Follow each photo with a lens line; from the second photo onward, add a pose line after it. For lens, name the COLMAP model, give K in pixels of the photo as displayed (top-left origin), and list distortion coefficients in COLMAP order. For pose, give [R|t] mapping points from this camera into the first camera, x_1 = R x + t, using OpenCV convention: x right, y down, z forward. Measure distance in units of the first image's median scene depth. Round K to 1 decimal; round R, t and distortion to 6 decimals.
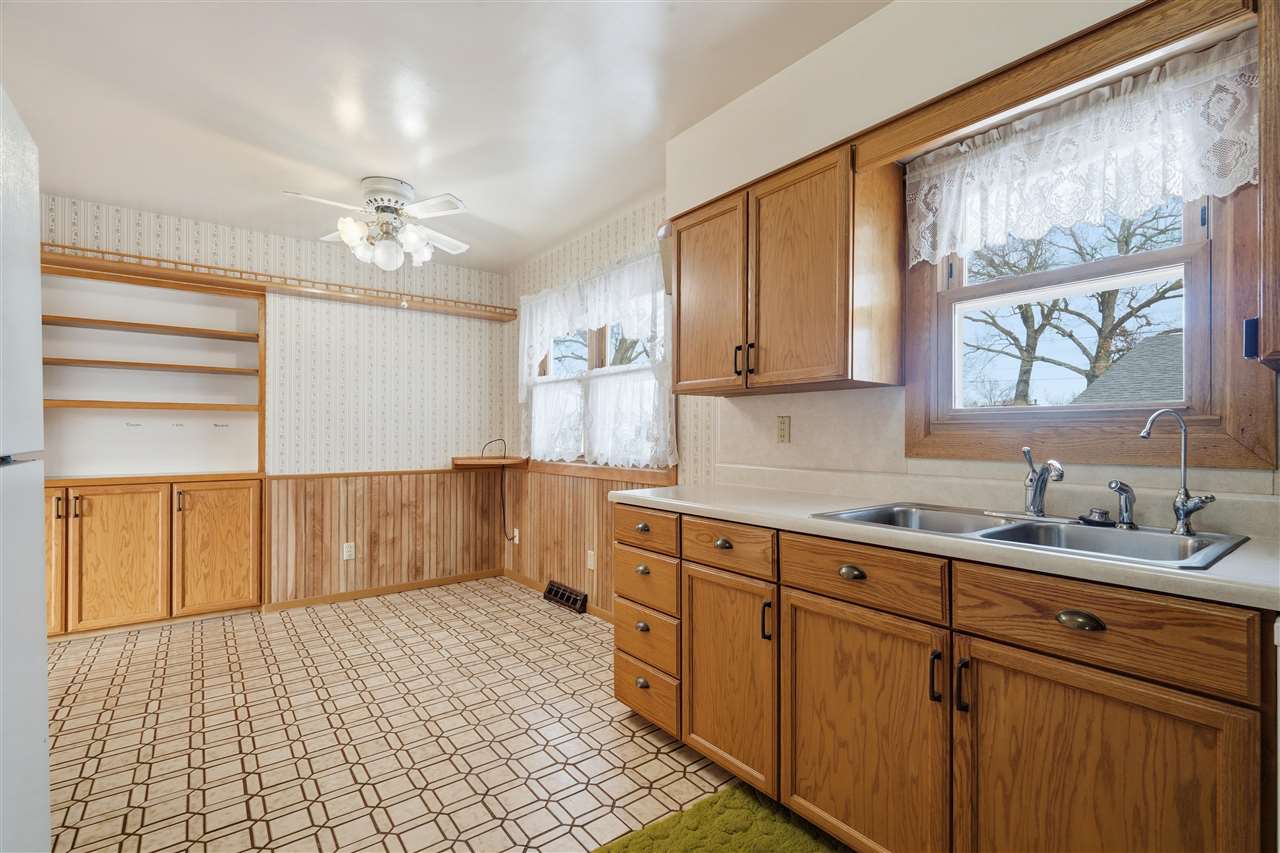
lens RADIAL K [[582.5, 0, 640.0], [0, 582.5, 431.8], [0, 0, 1]] dist [0.002849, -0.002201]
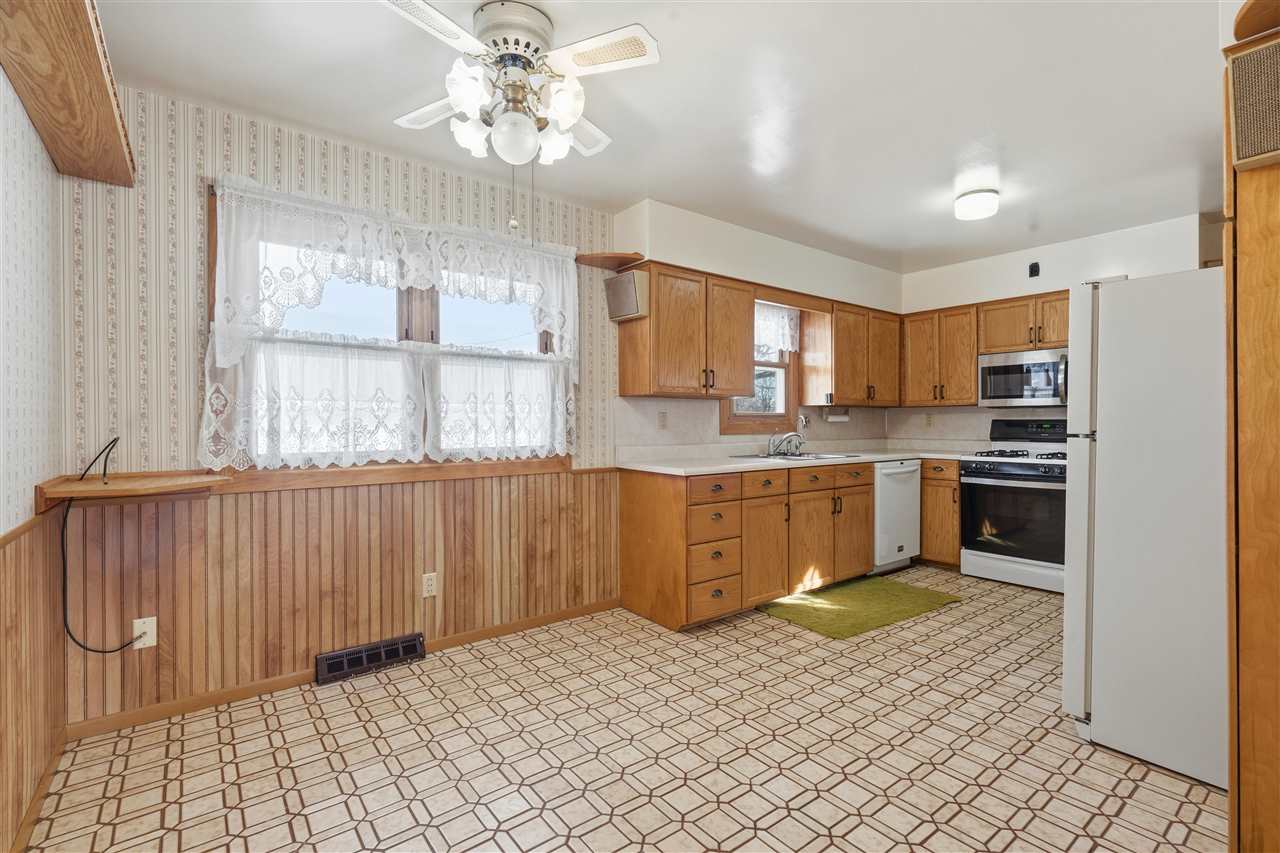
lens RADIAL K [[582.5, 0, 642.9], [0, 582.5, 424.8], [0, 0, 1]] dist [0.002849, -0.002201]
pose [[-0.017015, -0.004037, 0.999847, -0.875781], [-0.003136, 0.999987, 0.003984, 0.000257], [-0.999850, -0.003068, -0.017027, 0.726384]]
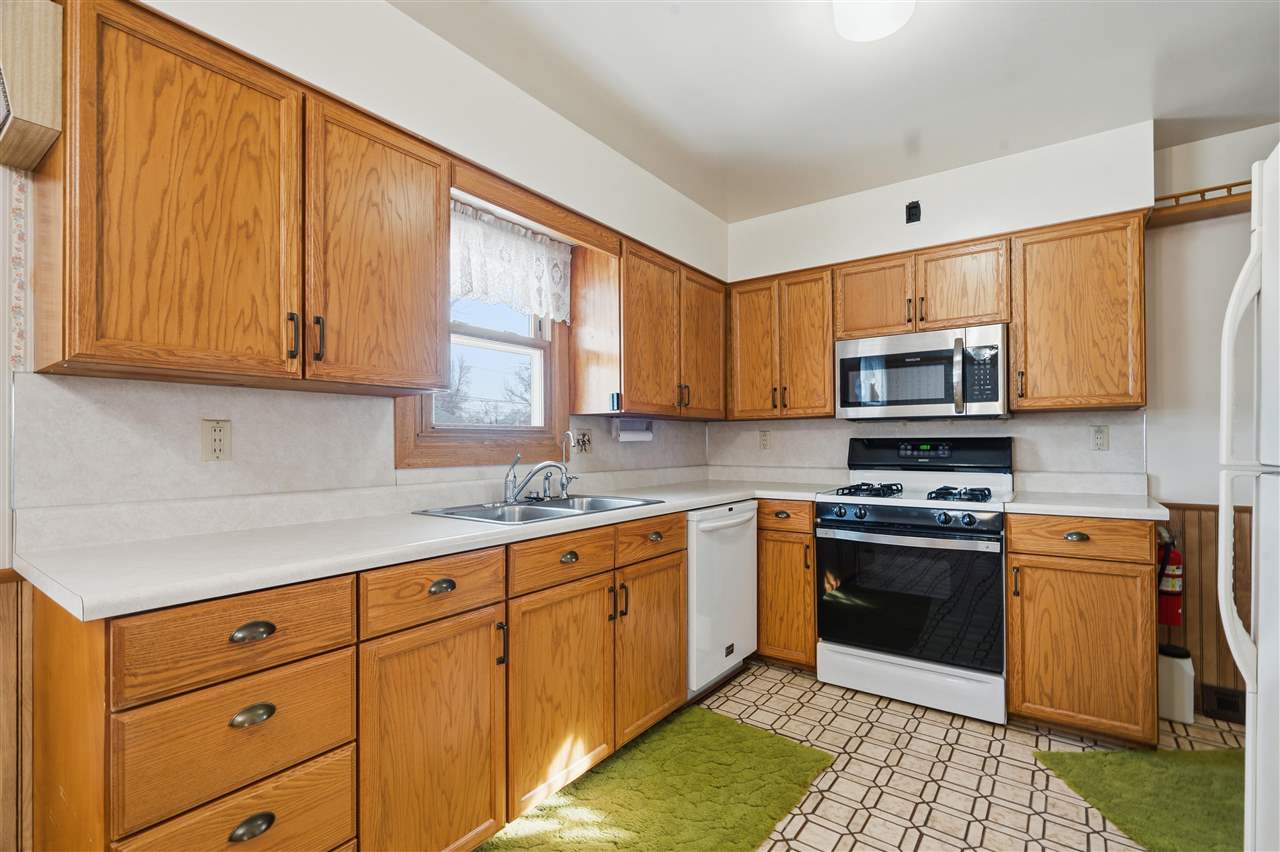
lens RADIAL K [[582.5, 0, 641.2], [0, 582.5, 436.8], [0, 0, 1]] dist [0.002849, -0.002201]
pose [[-0.294420, 0.010688, 0.955616, -0.351012], [-0.000690, 0.999935, -0.011396, -0.000215], [-0.955676, -0.004014, -0.294394, 0.495457]]
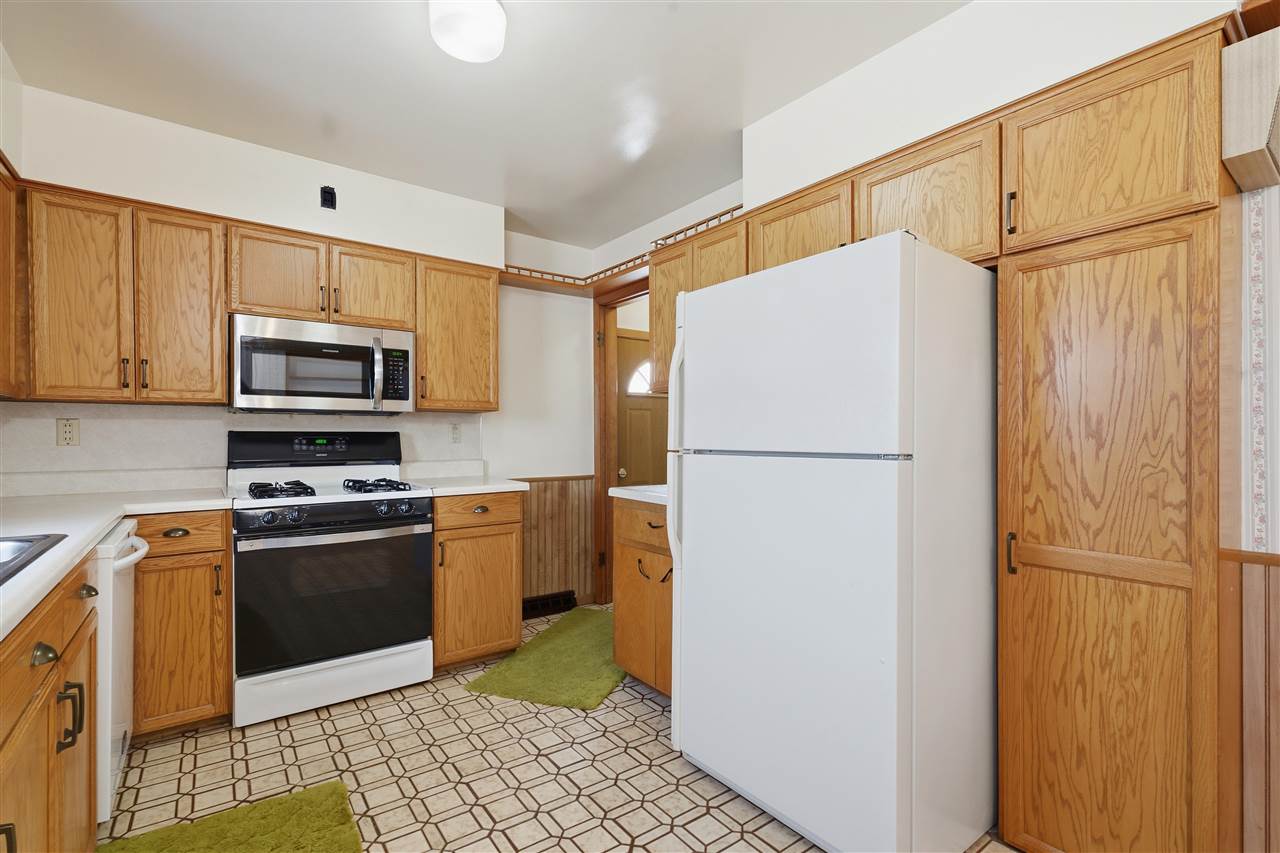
lens RADIAL K [[582.5, 0, 647.0], [0, 582.5, 437.9], [0, 0, 1]] dist [0.002849, -0.002201]
pose [[-0.999987, -0.001444, -0.004888, -0.124739], [-0.001438, 0.999998, -0.001186, 0.000267], [0.004890, -0.001179, -0.999987, 0.671611]]
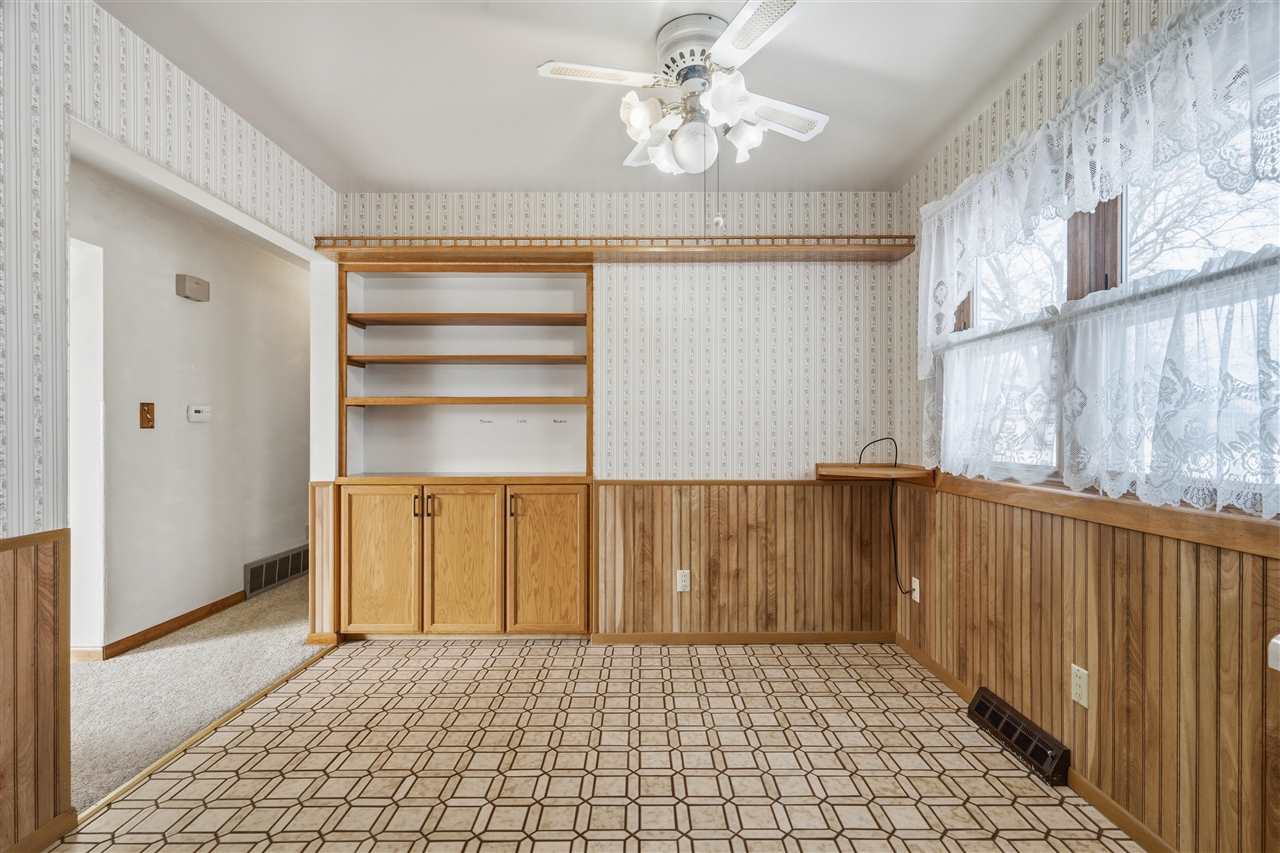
lens RADIAL K [[582.5, 0, 641.1], [0, 582.5, 428.1], [0, 0, 1]] dist [0.002849, -0.002201]
pose [[0.797782, -0.004504, -0.602930, -0.082220], [0.005854, 0.999983, 0.000276, 0.000322], [0.602918, -0.003750, 0.797794, 0.382828]]
